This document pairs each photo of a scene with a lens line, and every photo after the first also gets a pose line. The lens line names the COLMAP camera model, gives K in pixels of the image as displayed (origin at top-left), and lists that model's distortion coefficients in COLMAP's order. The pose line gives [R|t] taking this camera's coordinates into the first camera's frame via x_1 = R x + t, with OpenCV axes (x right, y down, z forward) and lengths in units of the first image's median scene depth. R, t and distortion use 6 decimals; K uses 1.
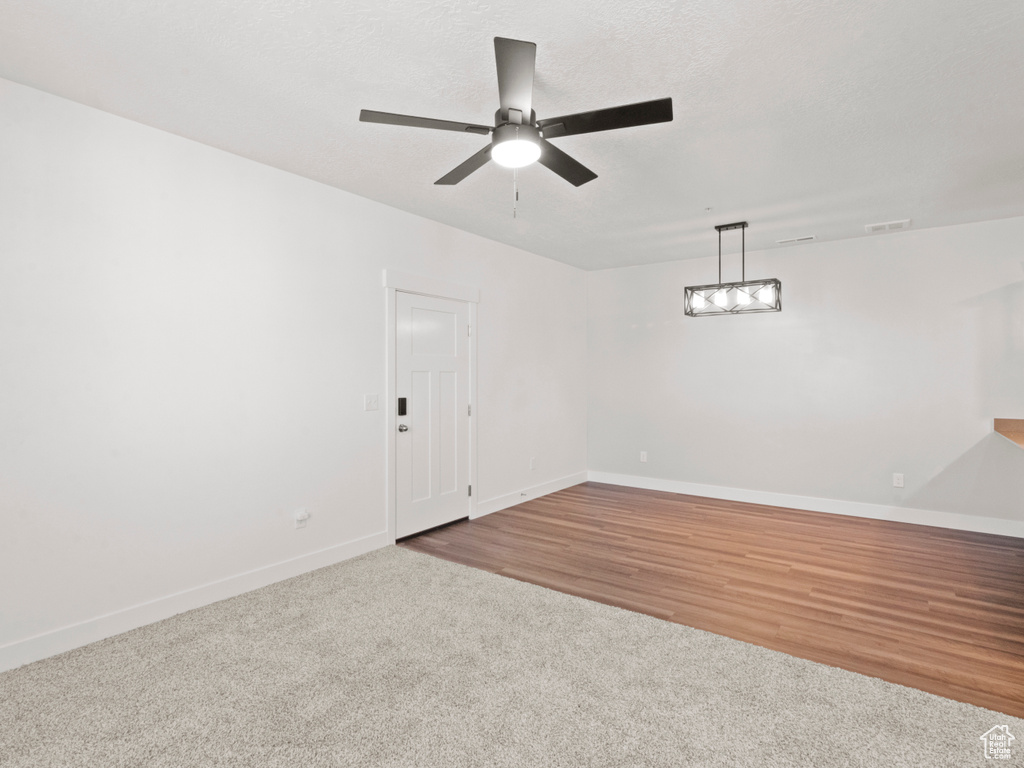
lens RADIAL K [[536.0, 0, 512.6], [0, 536.0, 376.5], [0, 0, 1]] dist [0.001511, 0.000589]
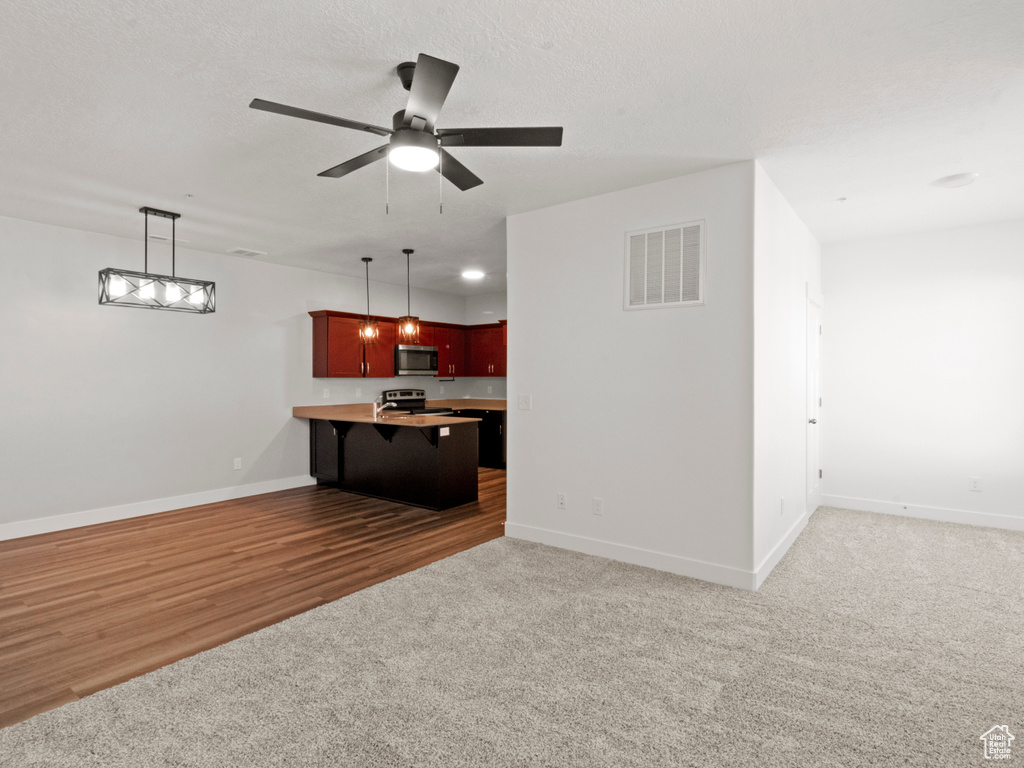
lens RADIAL K [[536.0, 0, 512.6], [0, 536.0, 376.5], [0, 0, 1]] dist [0.001511, 0.000589]
pose [[0.017375, 0.000018, 0.999849, -0.552215], [0.000566, 1.000000, -0.000028, -0.001637], [-0.999849, 0.000567, 0.017375, 0.424415]]
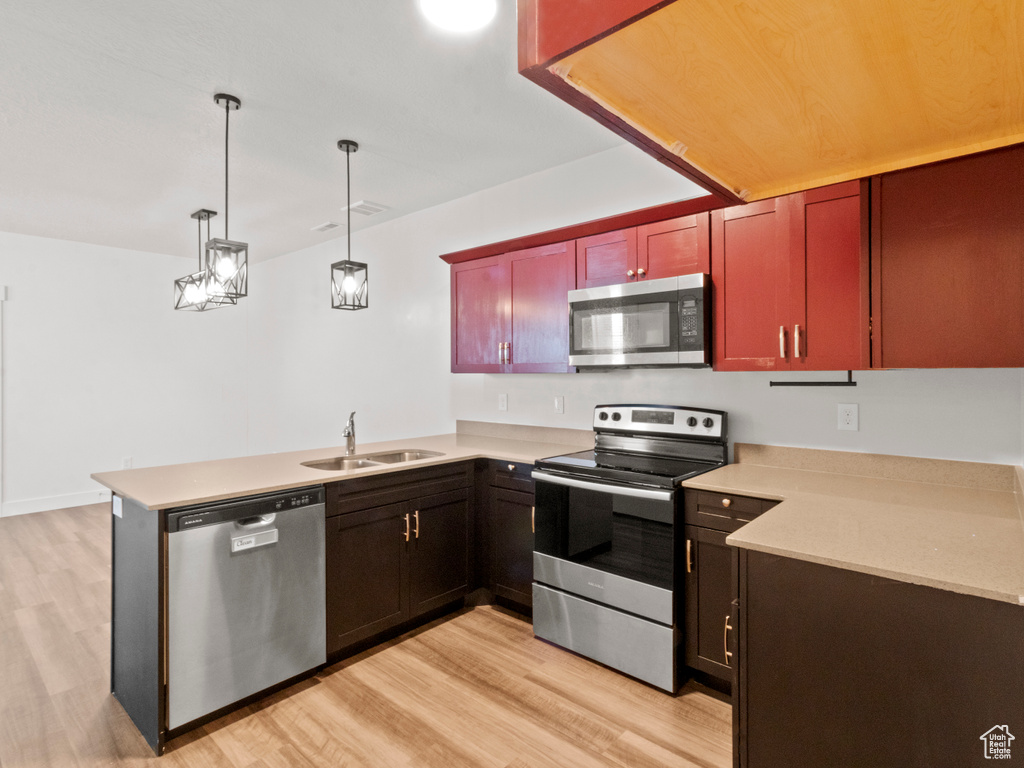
lens RADIAL K [[538.0, 0, 511.6], [0, 538.0, 371.5], [0, 0, 1]] dist [0.003336, 0.001426]
pose [[0.994560, -0.004448, -0.104066, 1.164763], [0.004151, 0.999987, -0.003074, 0.001155], [0.104078, 0.002625, 0.994566, 0.122917]]
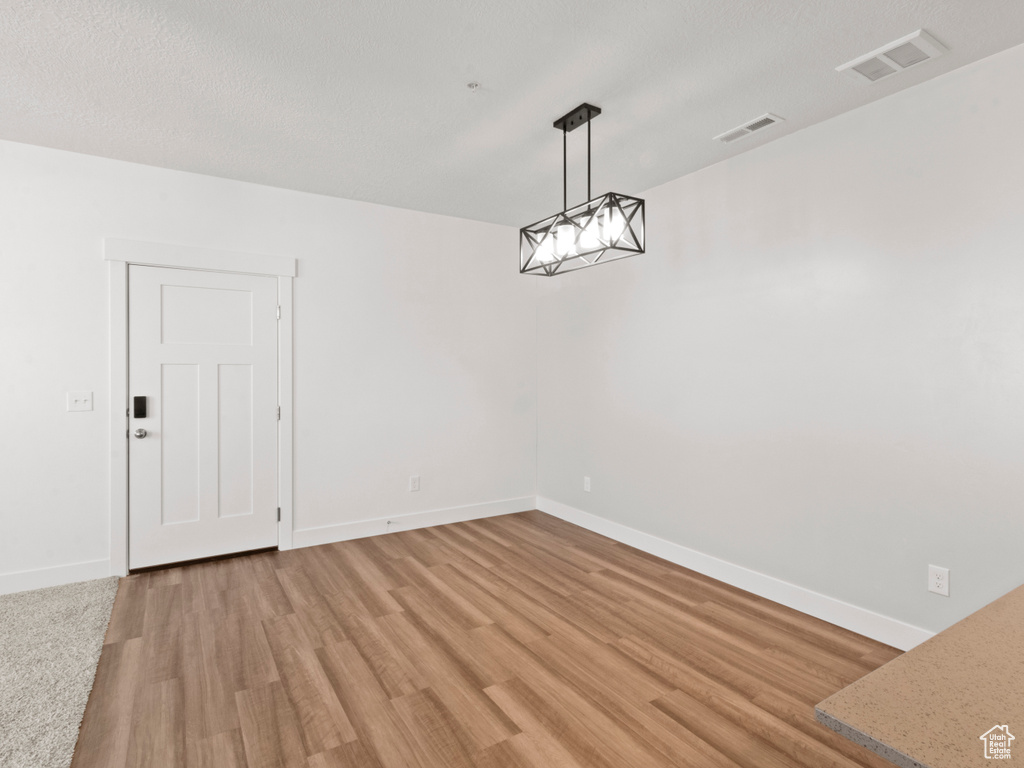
lens RADIAL K [[536.0, 0, 512.6], [0, 536.0, 376.5], [0, 0, 1]] dist [0.001511, 0.000589]
pose [[0.927345, 0.002966, -0.374196, 0.631429], [-0.000180, 0.999972, 0.007481, 0.003457], [0.374208, -0.006870, 0.927319, 0.463936]]
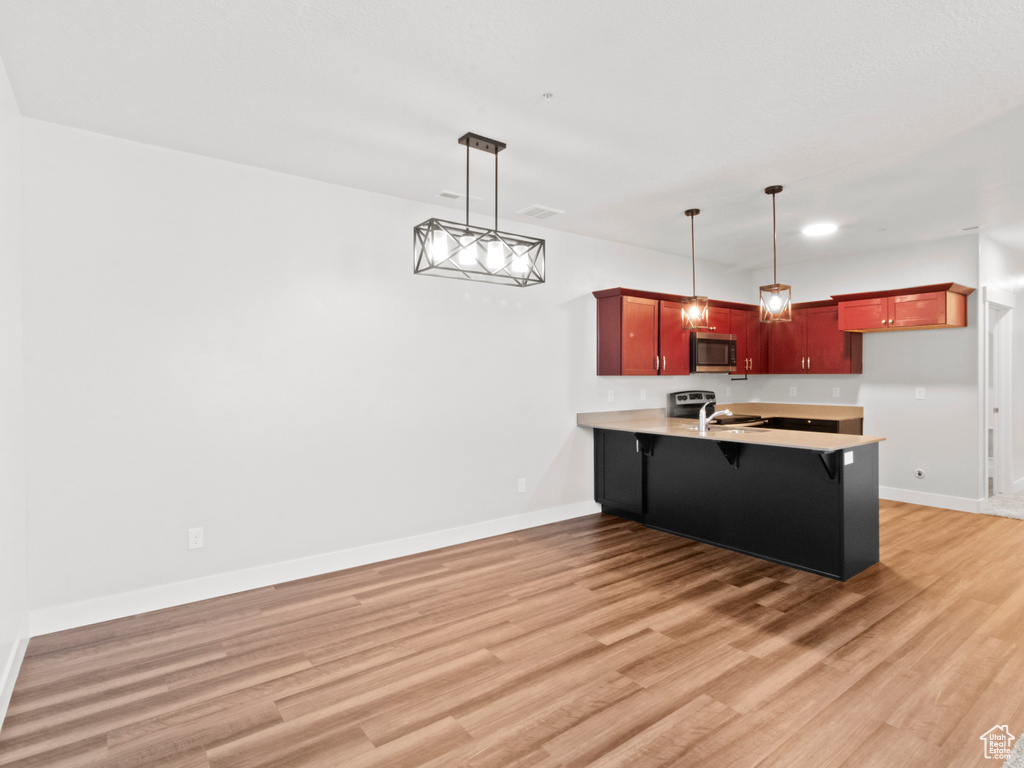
lens RADIAL K [[538.9, 0, 514.1], [0, 538.9, 377.4], [0, 0, 1]] dist [0.000250, -0.000026]
pose [[0.295045, -0.005087, 0.955470, -0.225332], [0.004765, 0.999981, 0.003852, -0.000623], [-0.955471, 0.003417, 0.295064, 0.857609]]
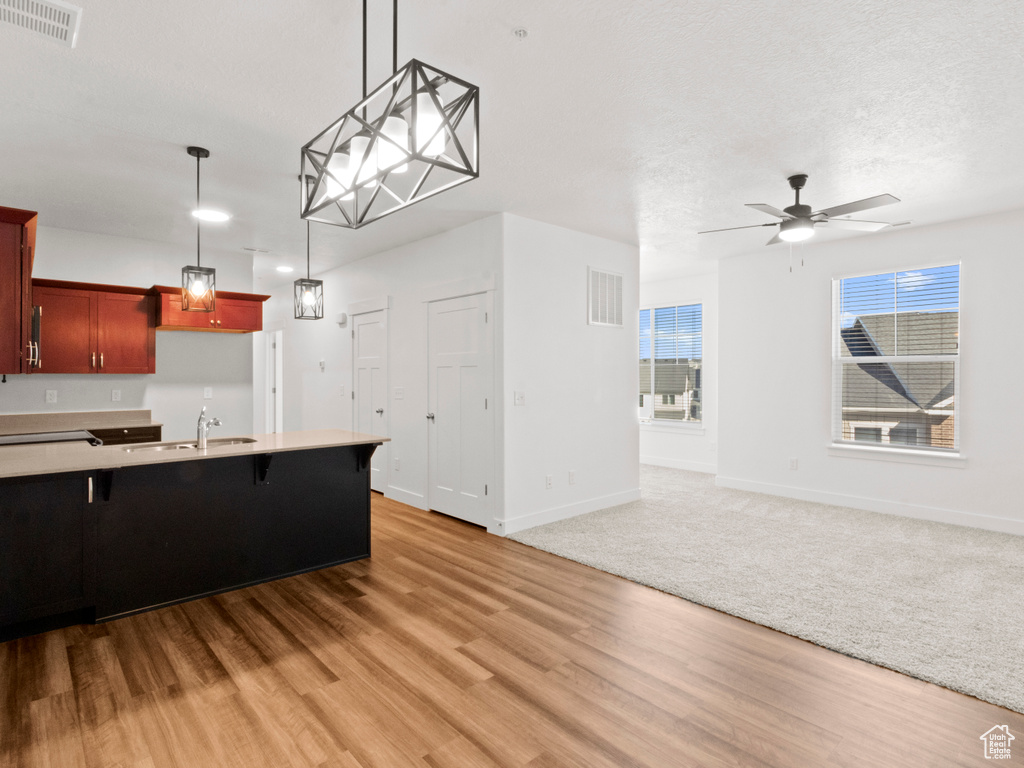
lens RADIAL K [[545.8, 0, 514.8], [0, 545.8, 379.6], [0, 0, 1]] dist [-0.001286, -0.000399]
pose [[-0.978361, -0.004393, 0.206860, 0.268347], [-0.002192, 0.999939, 0.010867, -0.002629], [-0.206895, 0.010178, -0.978310, 1.496340]]
